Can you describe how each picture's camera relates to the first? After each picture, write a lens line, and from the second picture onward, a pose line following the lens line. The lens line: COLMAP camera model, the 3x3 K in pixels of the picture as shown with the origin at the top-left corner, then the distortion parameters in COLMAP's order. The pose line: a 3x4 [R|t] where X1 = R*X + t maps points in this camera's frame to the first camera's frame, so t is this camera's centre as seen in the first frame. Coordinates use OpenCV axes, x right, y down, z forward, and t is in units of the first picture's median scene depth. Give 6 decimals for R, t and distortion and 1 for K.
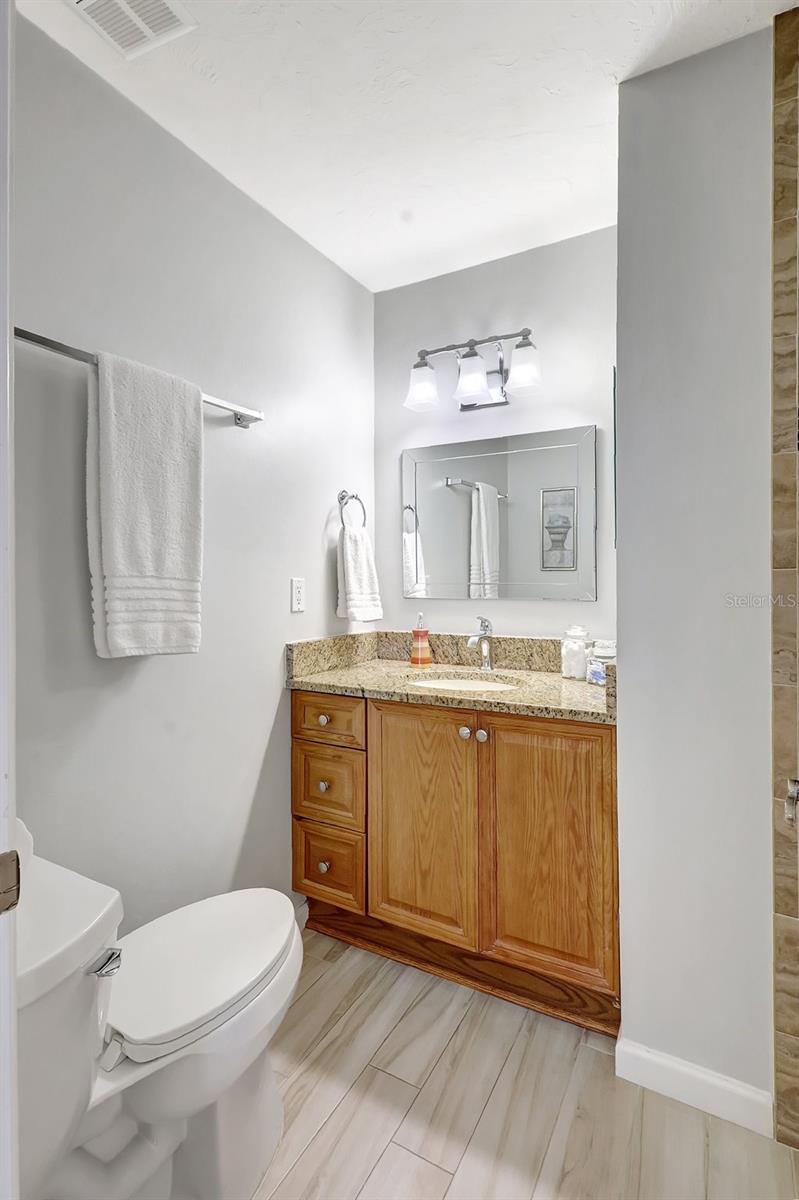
lens RADIAL K [[554.6, 0, 435.1], [0, 554.6, 578.7], [0, 0, 1]] dist [0.011157, -0.004592]
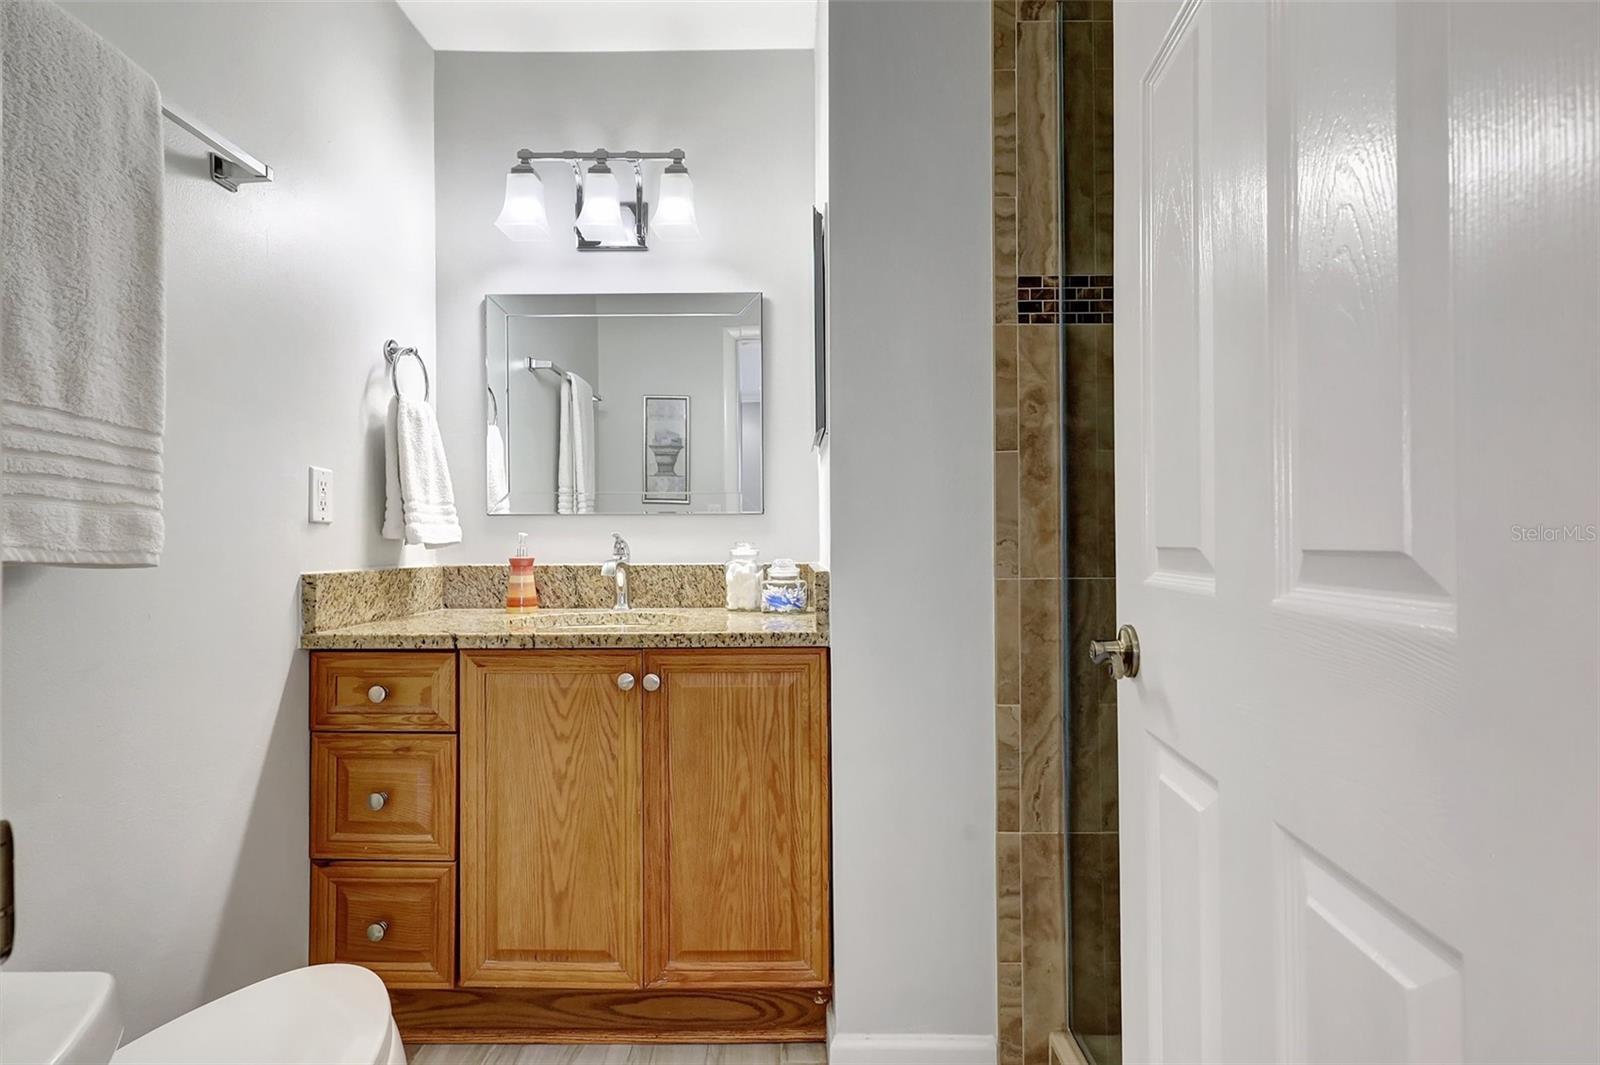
lens RADIAL K [[714.6, 0, 800.0], [0, 714.6, 532.5], [0, 0, 1]] dist [0.000666, 0.007833]
pose [[0.894190, -0.002573, 0.447681, -0.148141], [0.006165, 0.999959, -0.006567, 0.089378], [-0.447646, 0.008632, 0.894169, 0.077113]]
